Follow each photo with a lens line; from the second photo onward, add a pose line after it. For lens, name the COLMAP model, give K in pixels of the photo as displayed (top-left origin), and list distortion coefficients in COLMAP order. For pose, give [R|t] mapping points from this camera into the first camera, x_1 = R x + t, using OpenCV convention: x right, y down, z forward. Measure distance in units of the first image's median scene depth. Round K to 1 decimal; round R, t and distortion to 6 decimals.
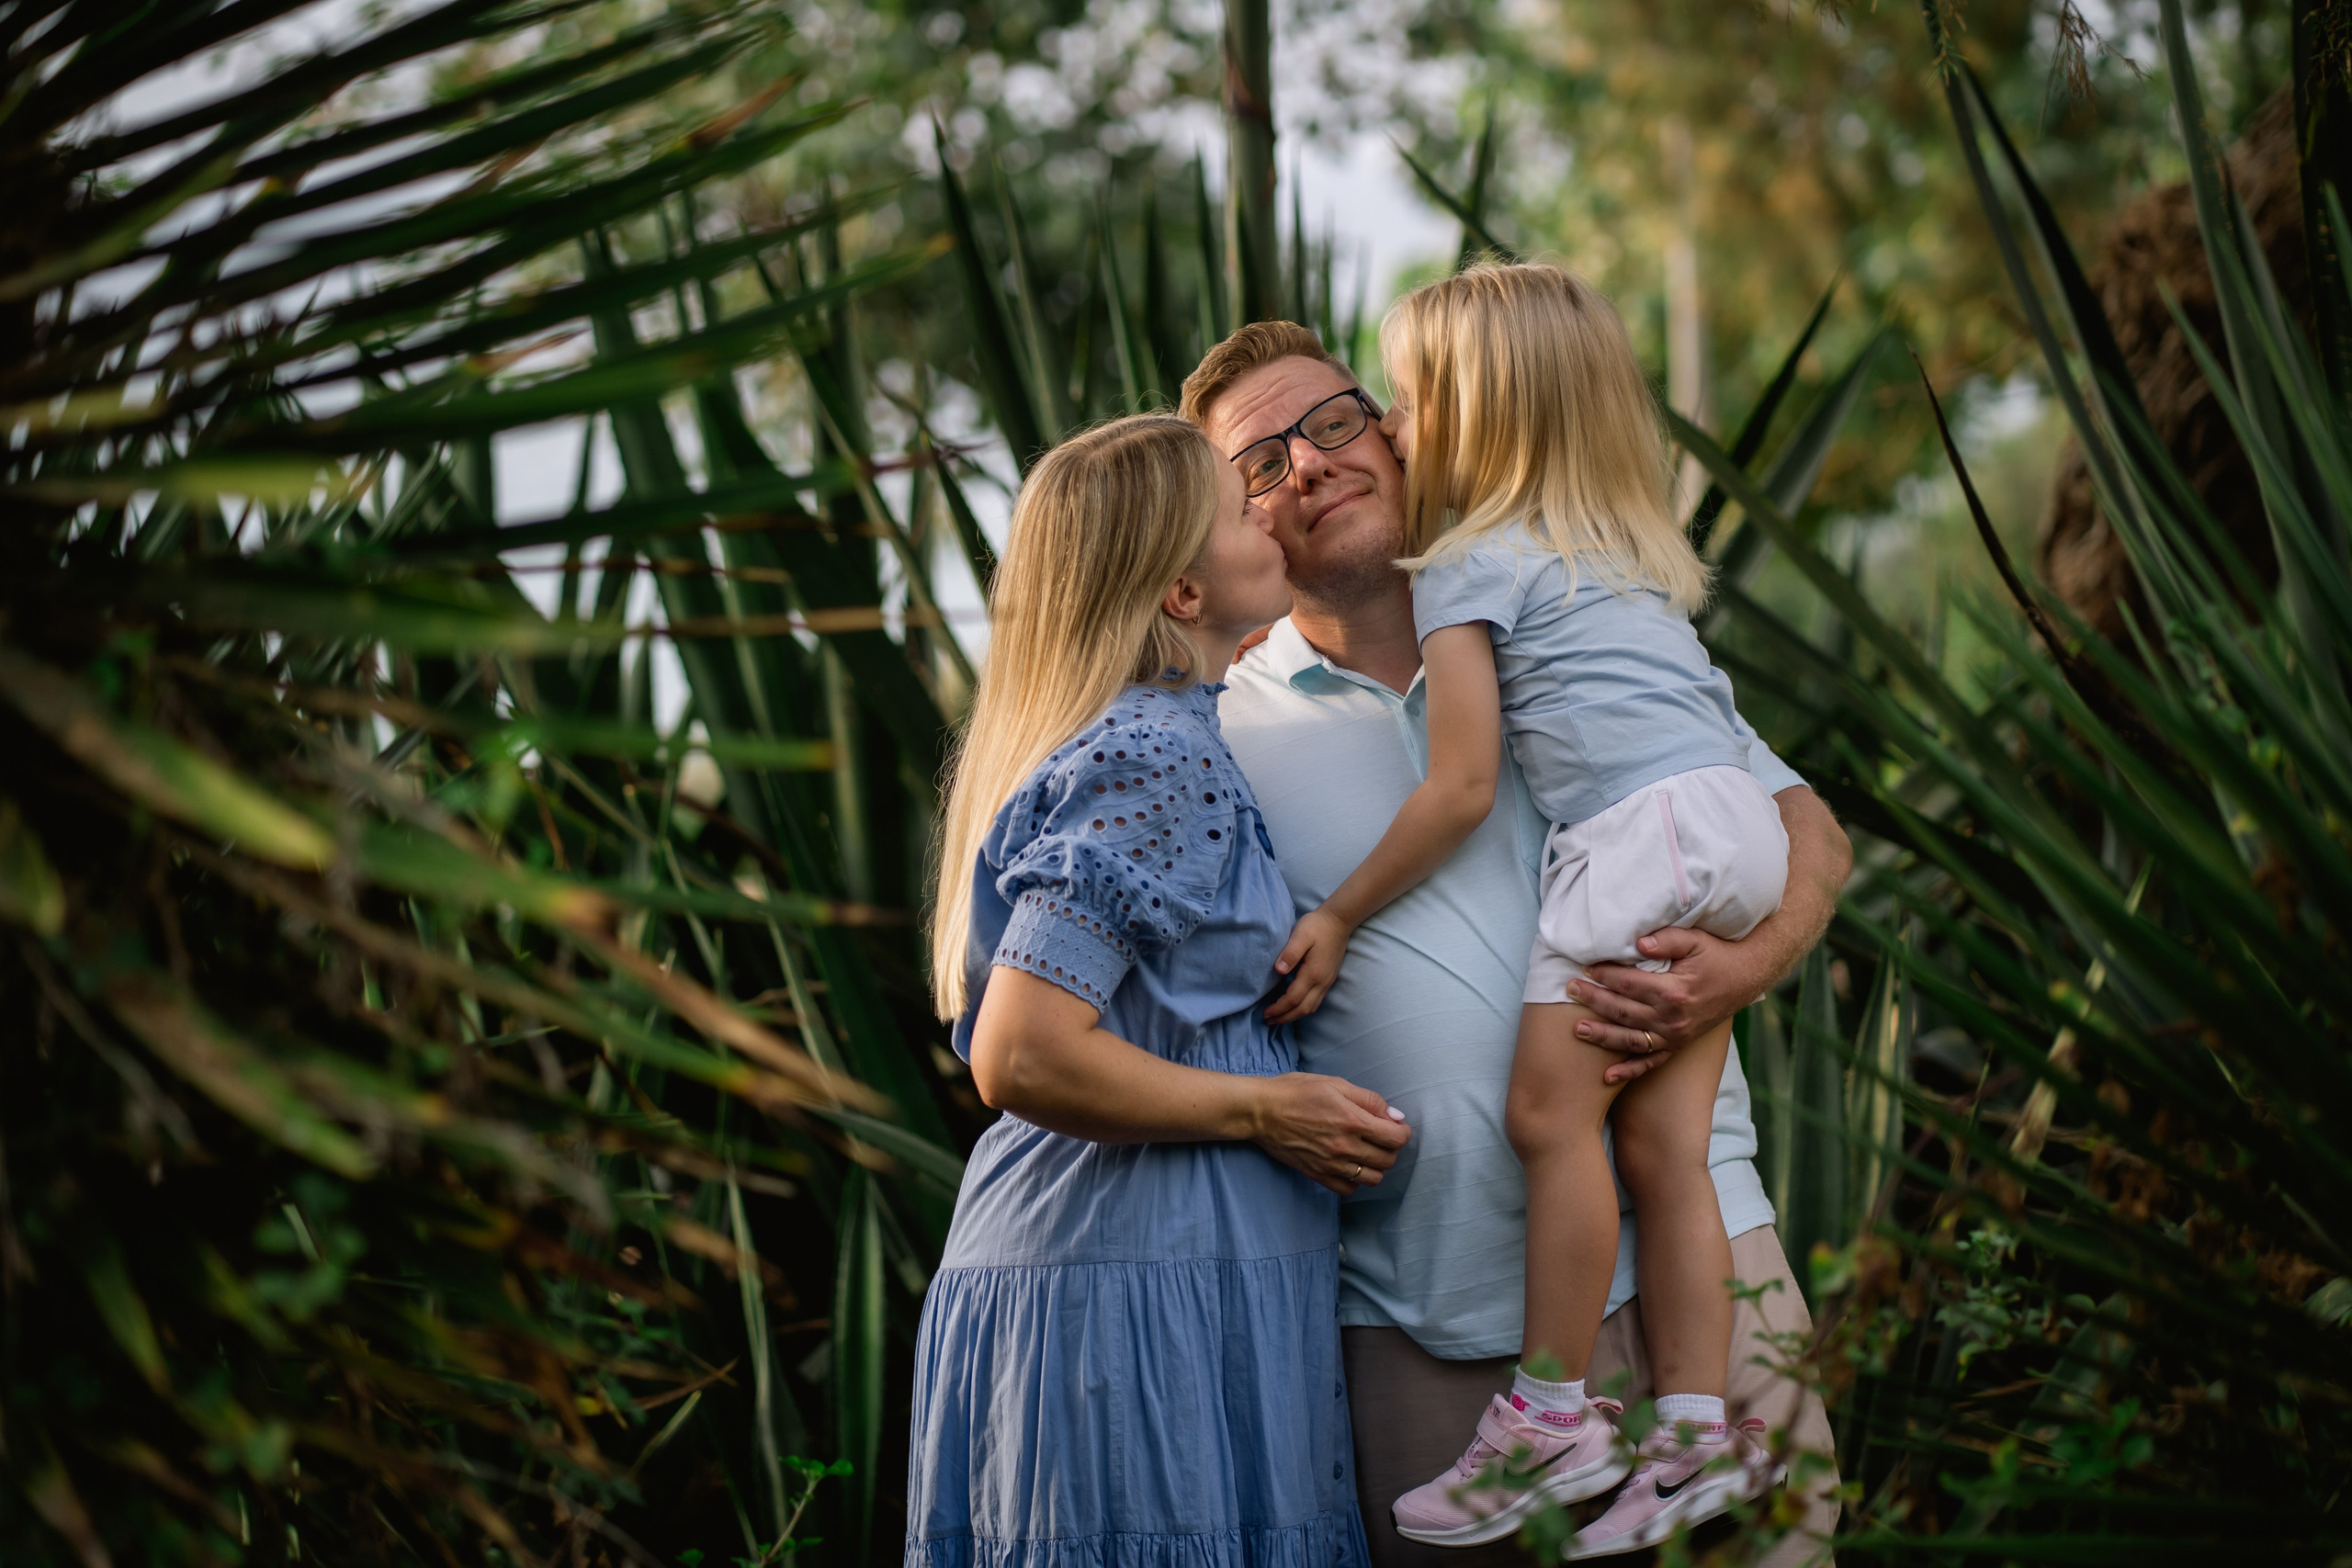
lens RADIAL K [[5737.9, 0, 1176.0], [0, 5737.9, 784.0], [0, 0, 1]] dist [0.091961, -2.116213]
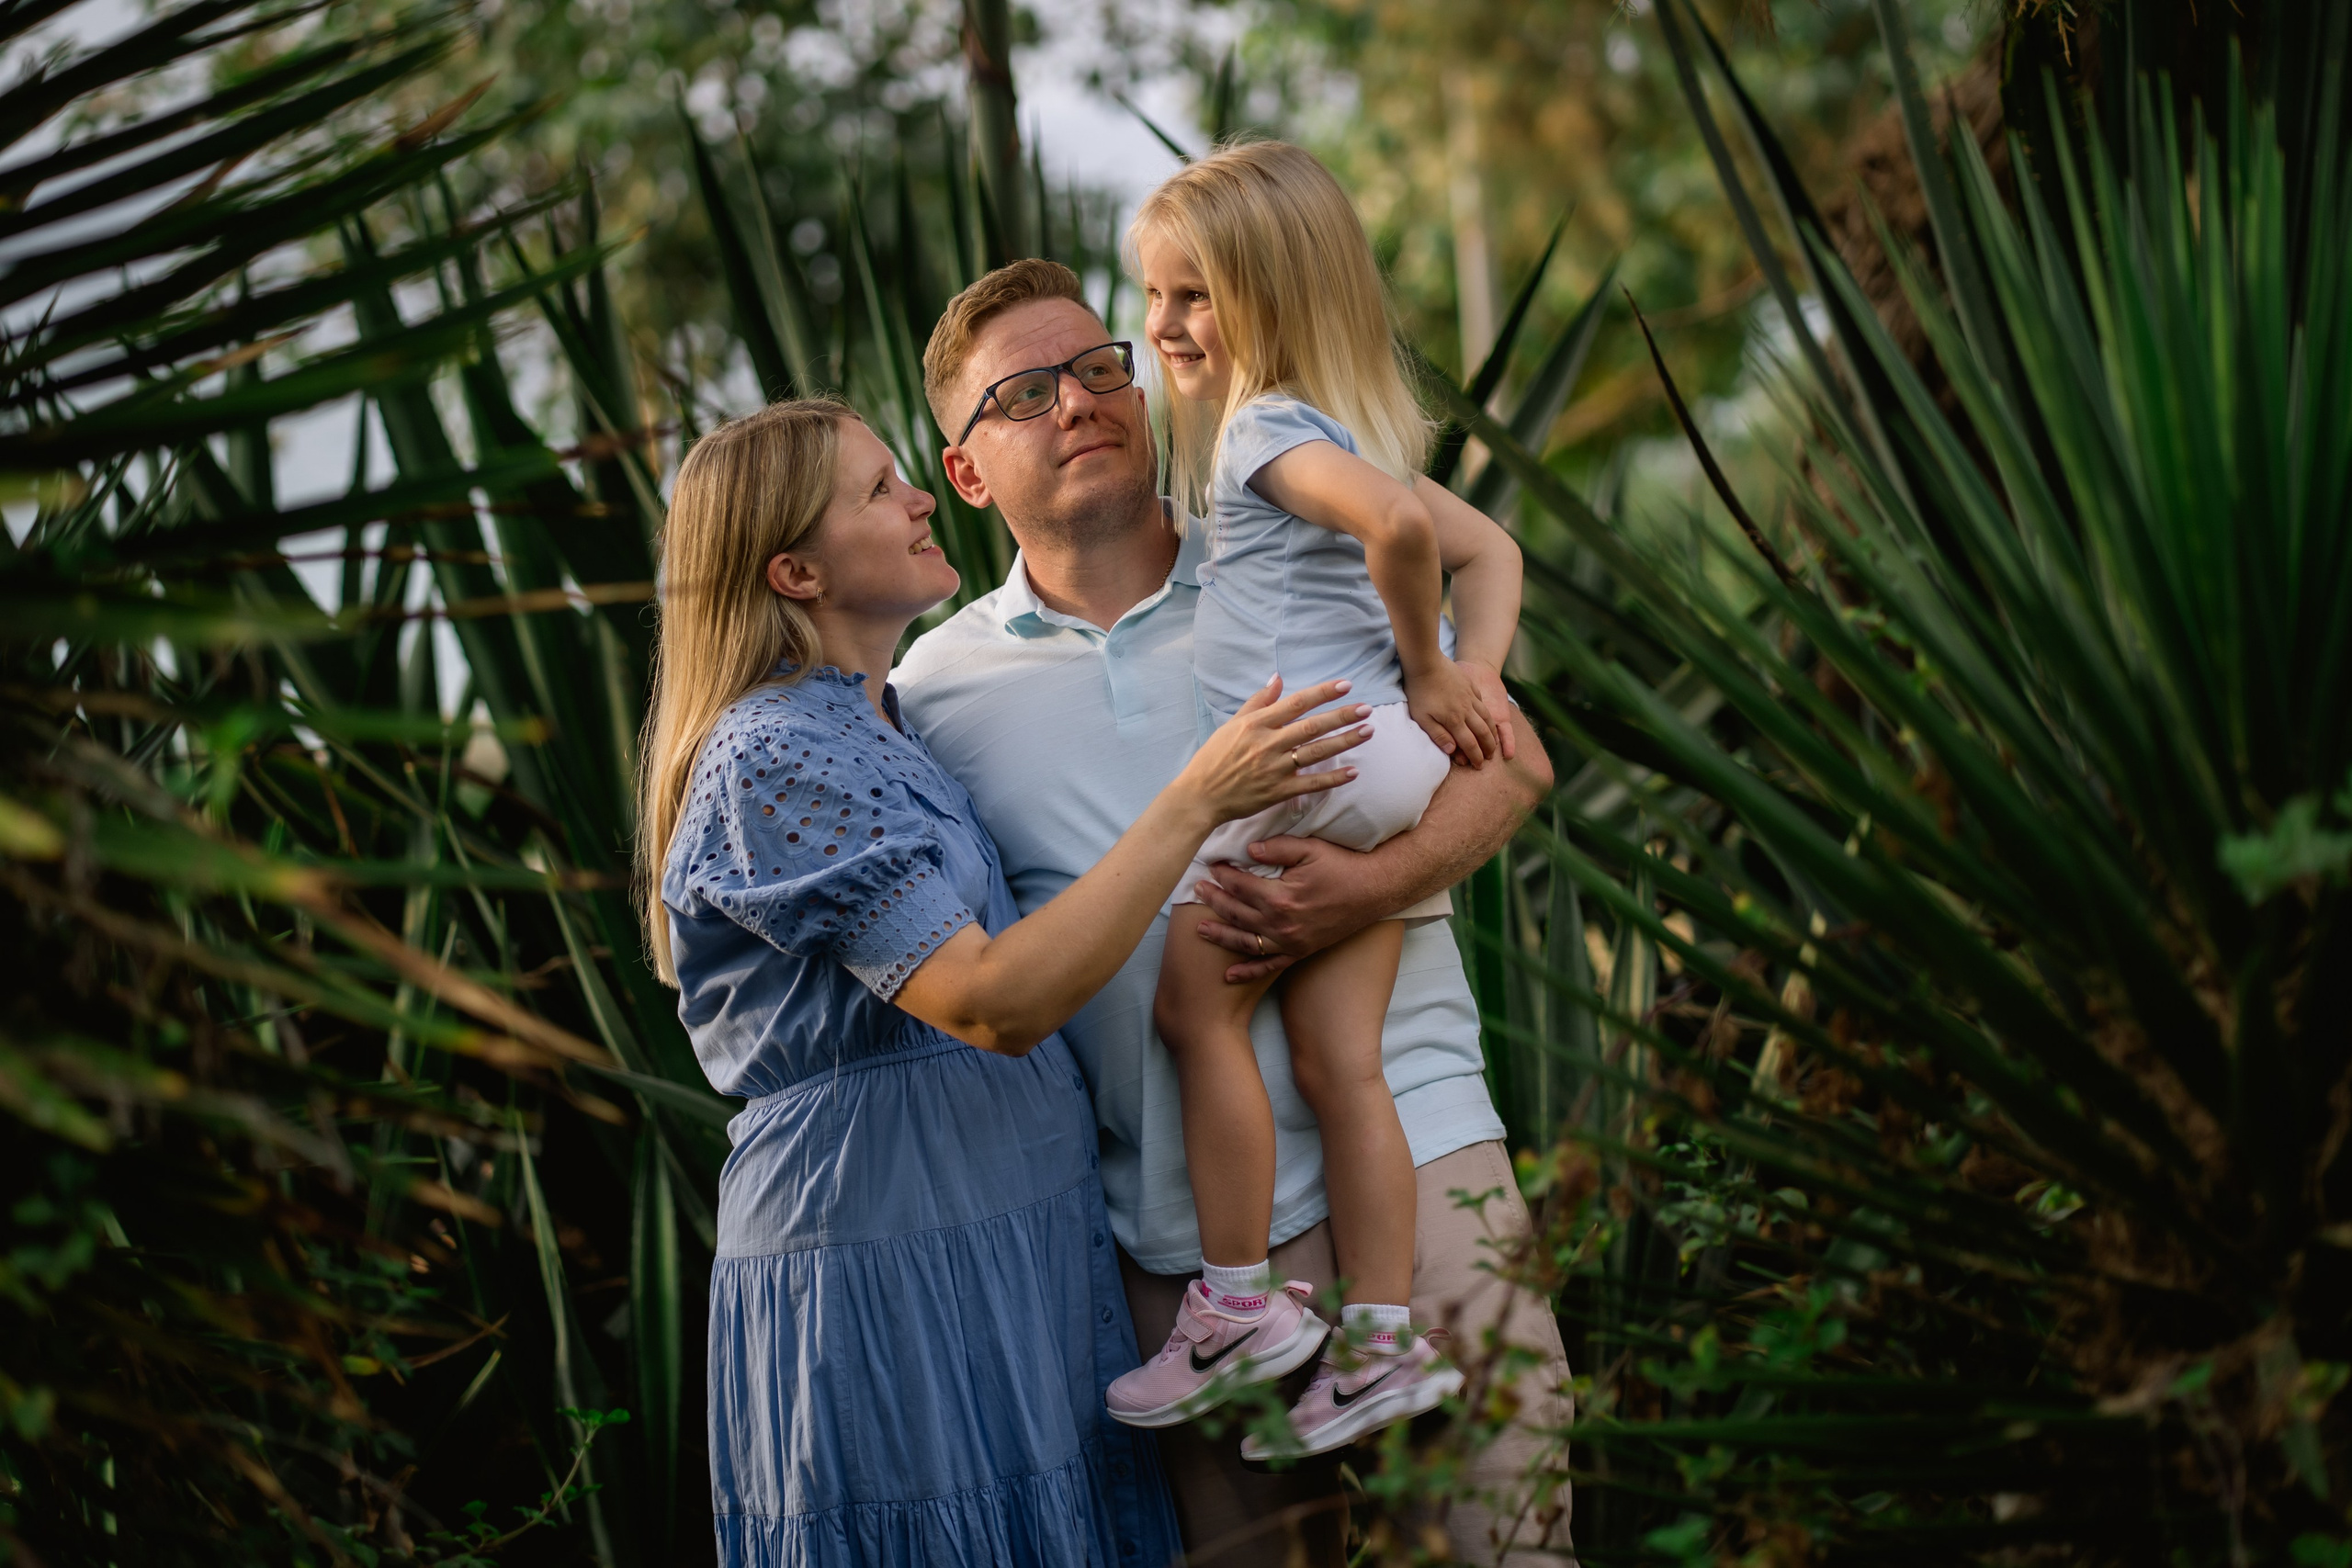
lens RADIAL K [[5737.9, 0, 1176.0], [0, 5737.9, 784.0], [0, 0, 1]] dist [0.091961, -2.116213]
pose [[0.998517, -0.045729, 0.029537, 0.013696], [0.045449, 0.998916, 0.010063, -0.000163], [-0.029966, -0.008706, 0.999513, -0.029306]]
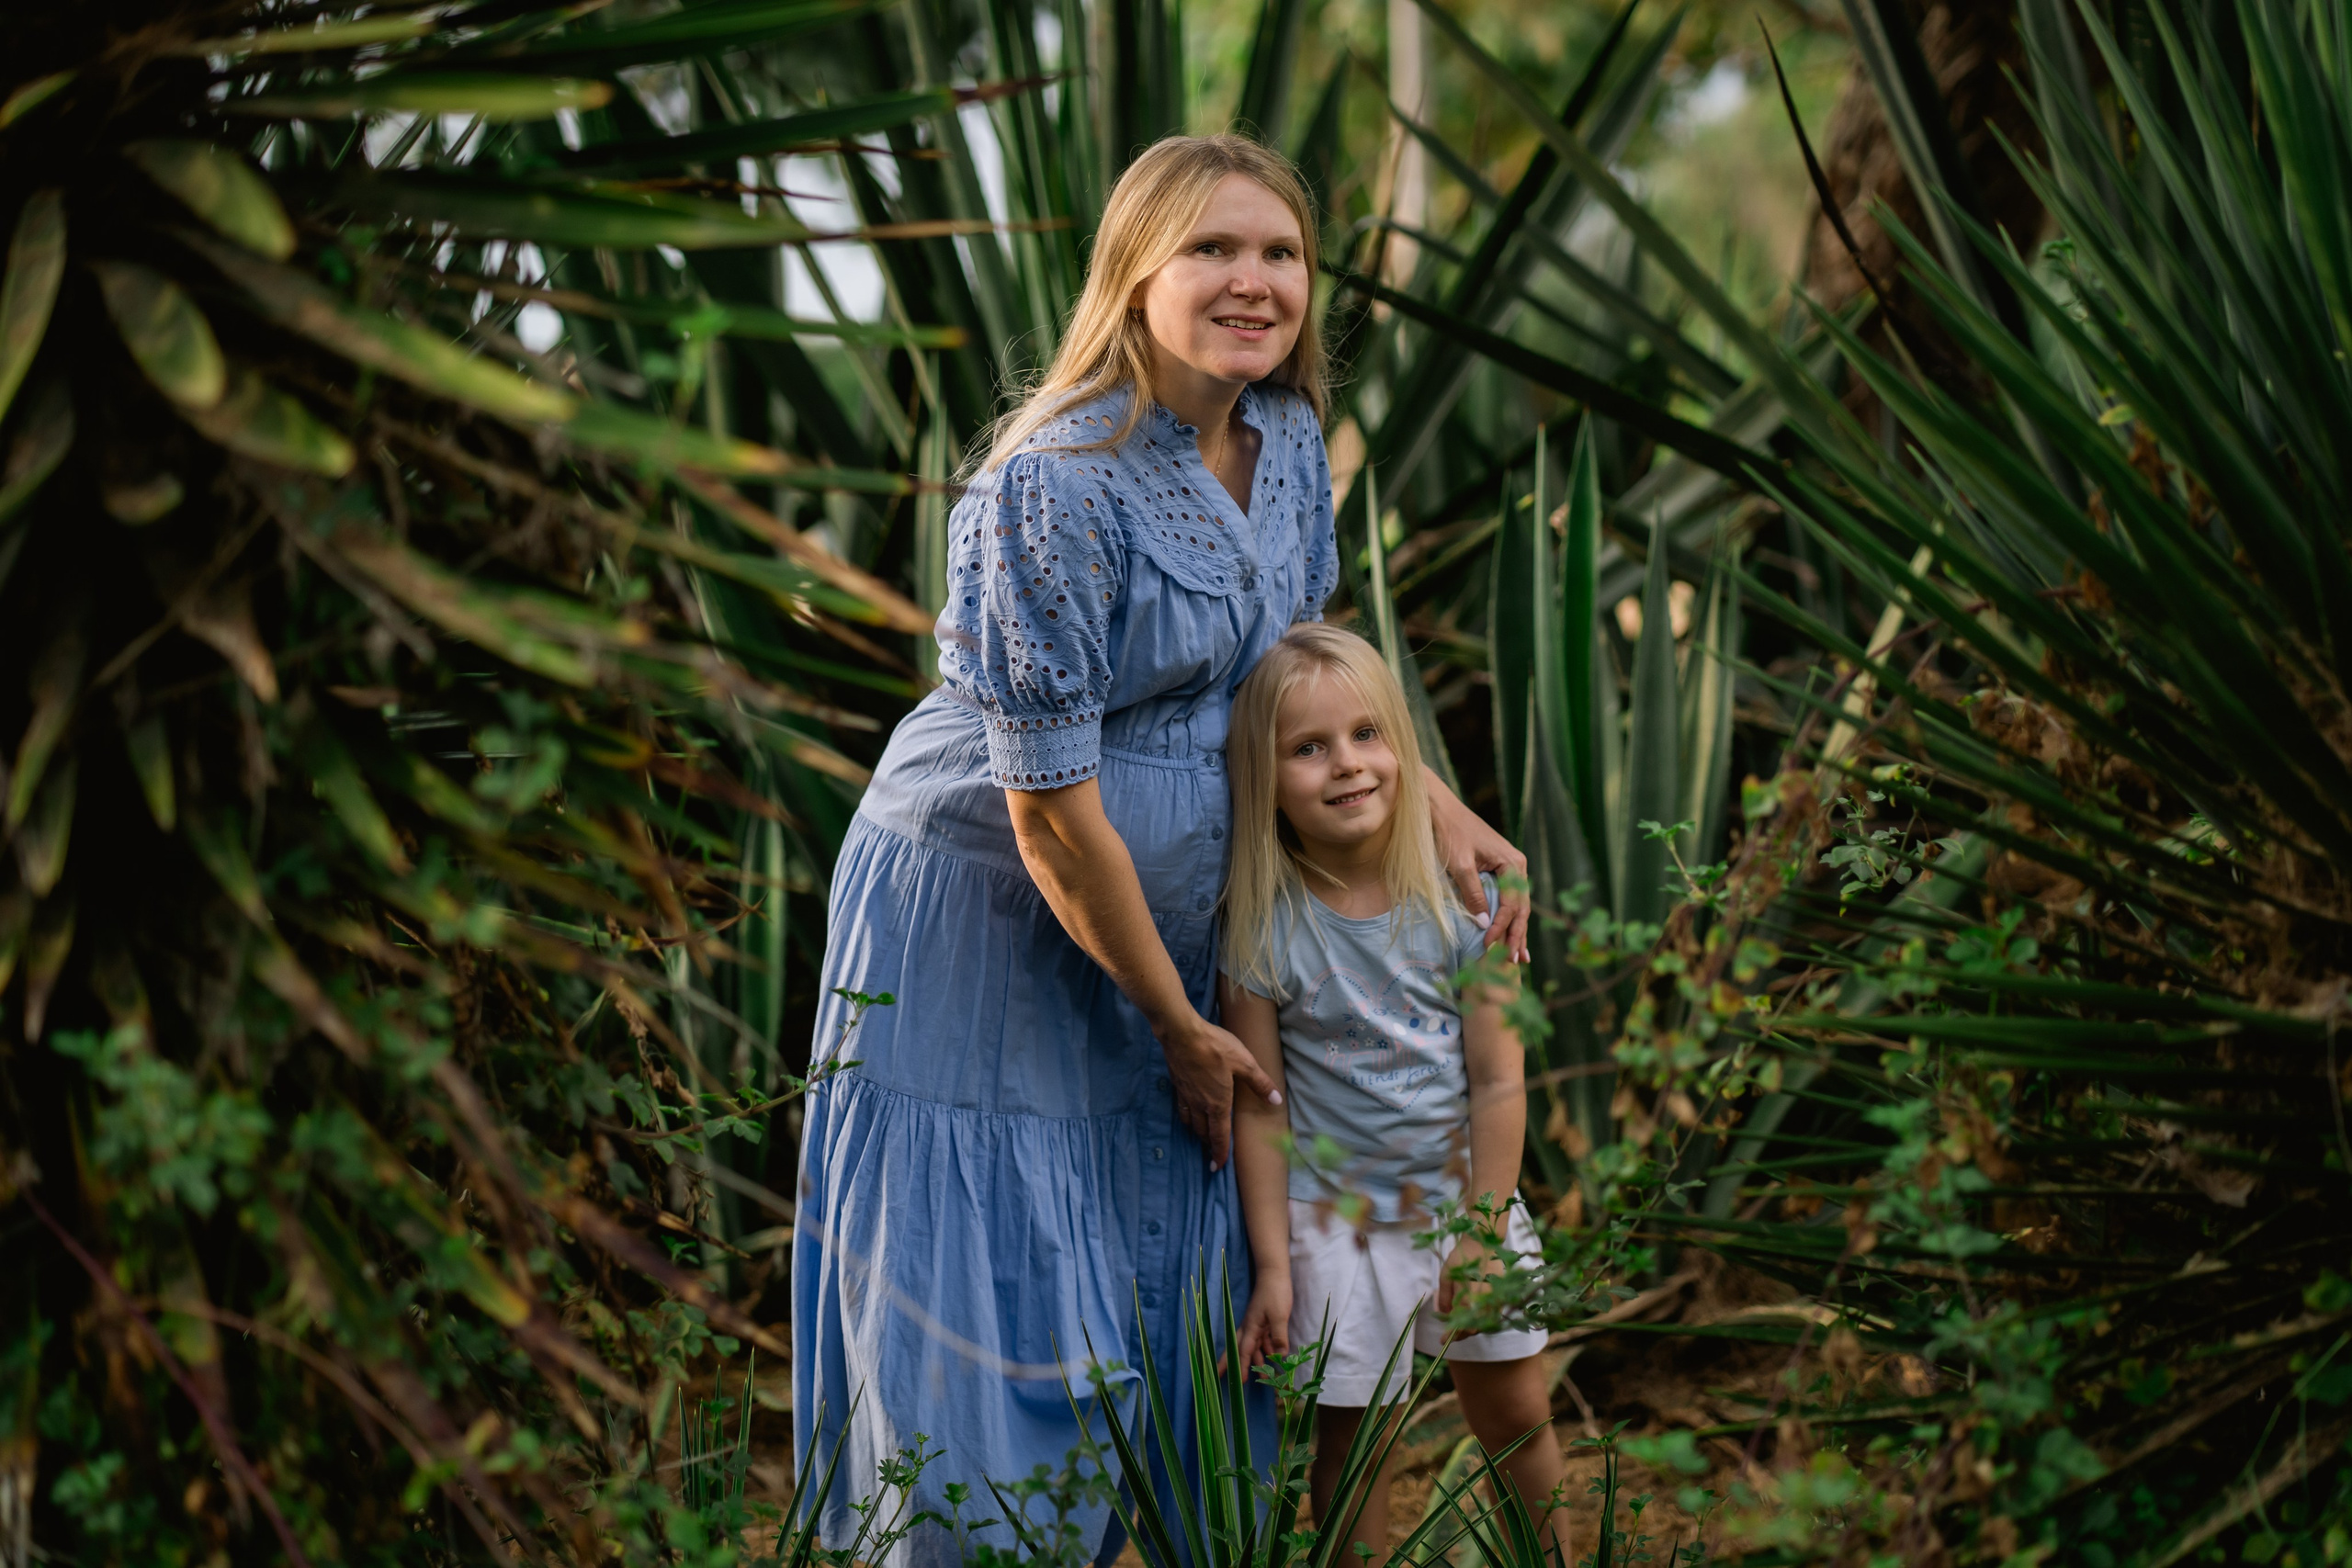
lens RADIAL K [[5737.9, 0, 1176.0], [0, 5737.9, 784.0], [0, 0, 1]] dist [0.091961, -2.116213]
pose [[0.998417, 0.001751, 0.056211, -0.045884], [-0.004797, 0.998524, 0.054096, 0.012623], [-0.056034, -0.054280, 0.996952, -0.102745]]
